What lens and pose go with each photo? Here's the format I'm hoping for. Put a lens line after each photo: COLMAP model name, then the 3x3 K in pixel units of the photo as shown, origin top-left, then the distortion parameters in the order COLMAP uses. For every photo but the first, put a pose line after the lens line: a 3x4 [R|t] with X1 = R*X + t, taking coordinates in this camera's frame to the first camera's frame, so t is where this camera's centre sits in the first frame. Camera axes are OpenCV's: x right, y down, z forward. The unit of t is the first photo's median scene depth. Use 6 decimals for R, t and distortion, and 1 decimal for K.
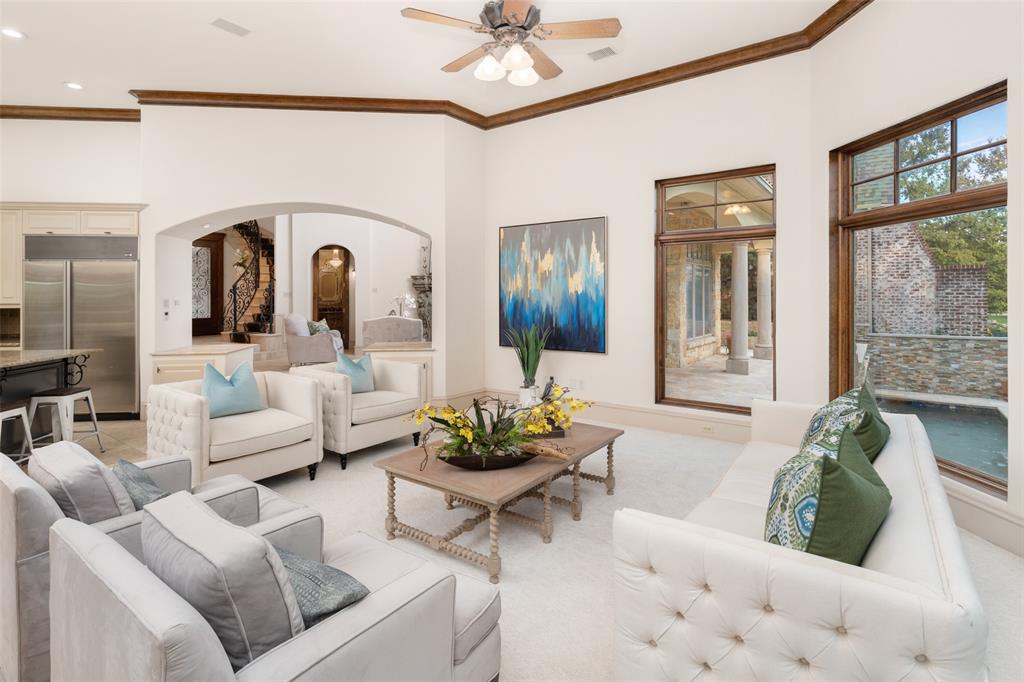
lens RADIAL K [[511.3, 0, 514.0], [0, 511.3, 290.5], [0, 0, 1]] dist [0.000321, 0.000010]
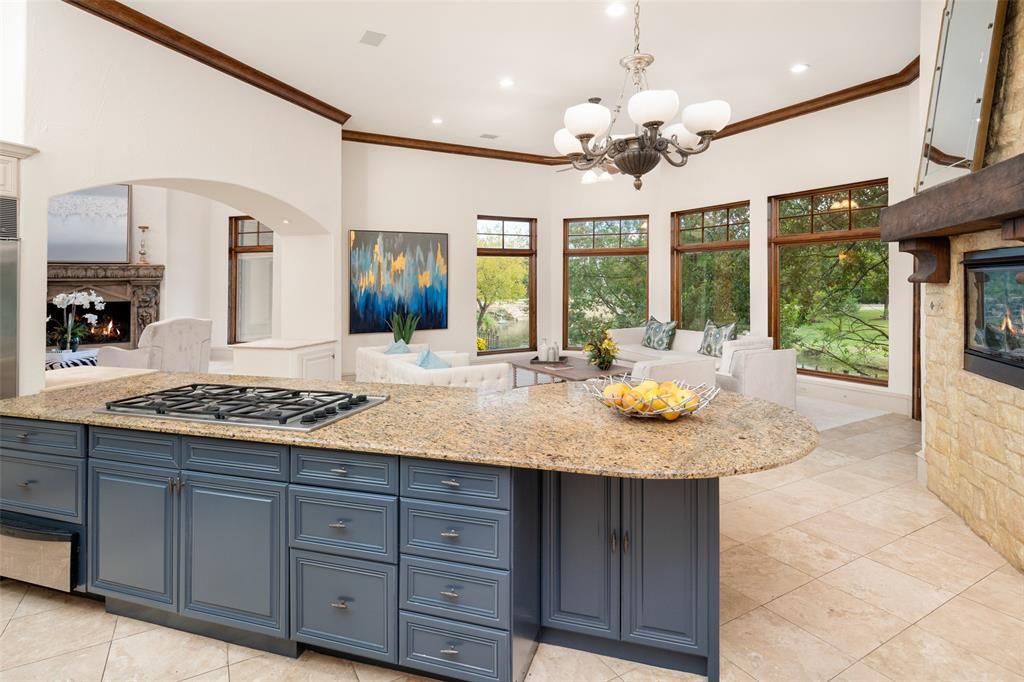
lens RADIAL K [[517.4, 0, 513.3], [0, 517.4, 273.1], [0, 0, 1]] dist [0.001732, 0.000413]
pose [[0.411949, 0.014204, 0.911096, -0.987252], [0.001810, 0.999864, -0.016407, -0.008015], [-0.911205, 0.008408, 0.411867, 0.210698]]
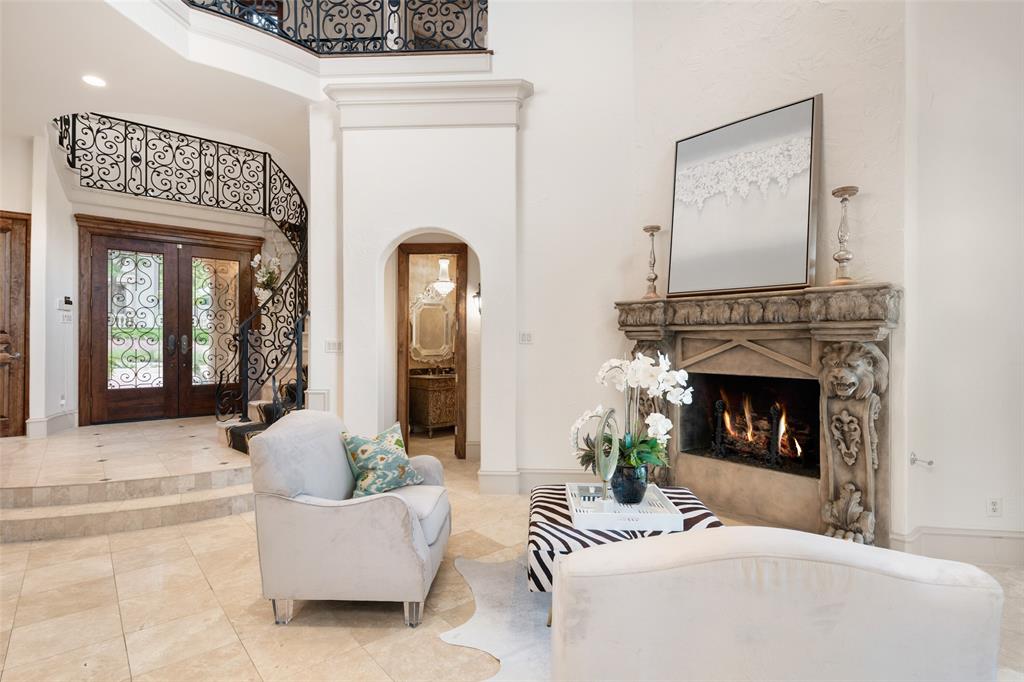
lens RADIAL K [[510.0, 0, 512.0], [0, 510.0, 341.0], [0, 0, 1]] dist [-0.002891, -0.002091]
pose [[0.974572, 0.007957, -0.223934, -0.349949], [-0.006609, 0.999955, 0.006769, -0.001756], [0.223977, -0.005117, 0.974581, 1.094910]]
